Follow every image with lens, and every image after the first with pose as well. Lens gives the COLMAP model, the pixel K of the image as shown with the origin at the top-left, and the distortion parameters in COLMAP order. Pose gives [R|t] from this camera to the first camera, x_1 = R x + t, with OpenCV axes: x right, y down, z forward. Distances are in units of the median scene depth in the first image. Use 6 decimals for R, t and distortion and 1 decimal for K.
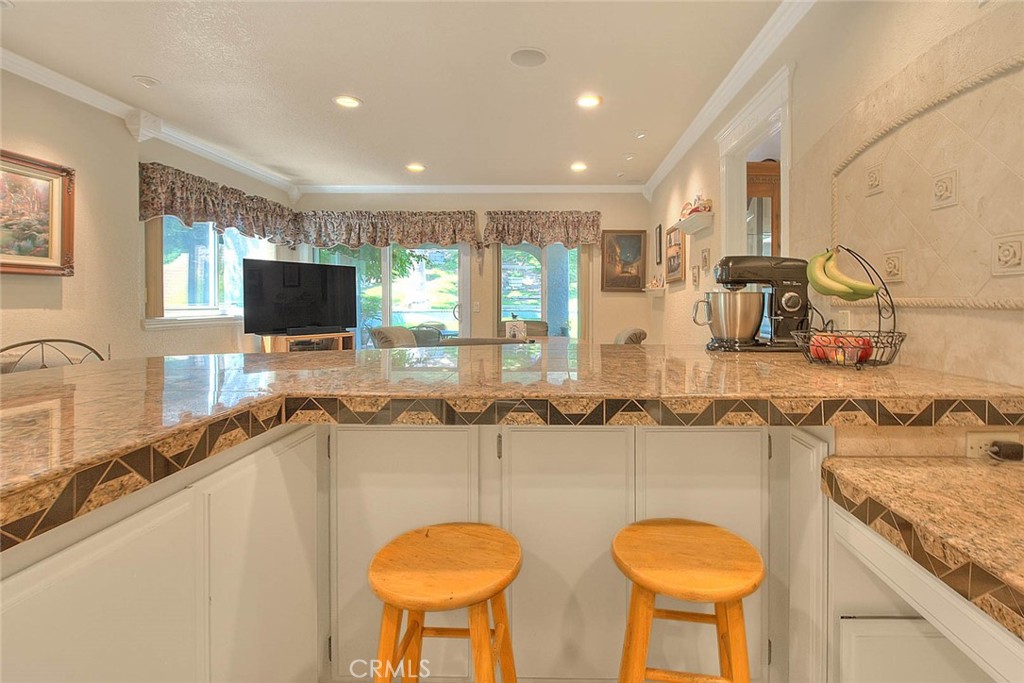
lens RADIAL K [[500.6, 0, 570.9], [0, 500.6, 299.9], [0, 0, 1]] dist [0.001160, -0.003445]
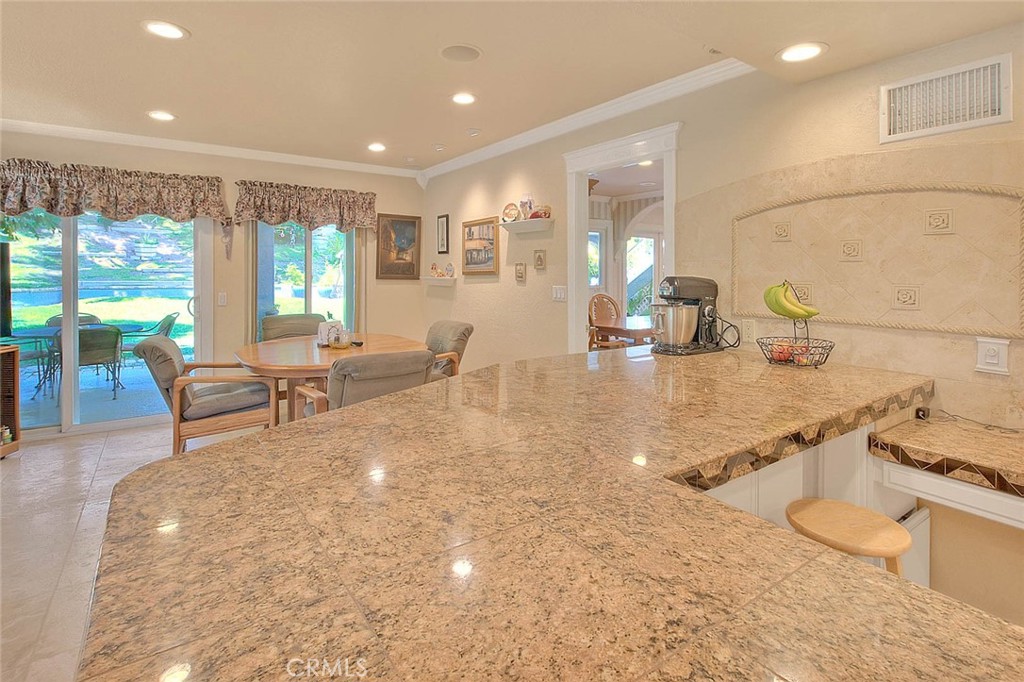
lens RADIAL K [[500.6, 0, 519.2], [0, 500.6, 269.6], [0, 0, 1]] dist [0.001160, -0.003445]
pose [[0.813769, 0.006910, 0.581148, -0.273003], [-0.009891, 0.999949, 0.001961, -0.039795], [-0.581104, -0.007344, 0.813796, 0.083860]]
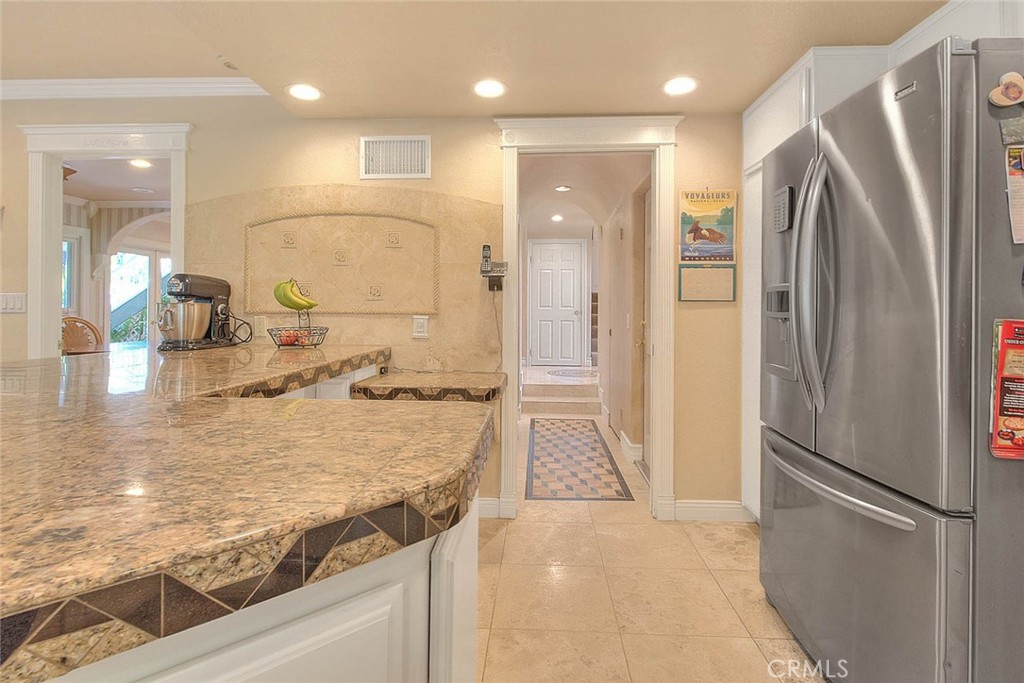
lens RADIAL K [[500.6, 0, 515.8], [0, 500.6, 303.9], [0, 0, 1]] dist [0.001160, -0.003445]
pose [[0.045636, 0.014166, 0.998858, -0.339354], [-0.007634, 0.999875, -0.013832, -0.000590], [-0.998929, -0.006994, 0.045738, 0.047559]]
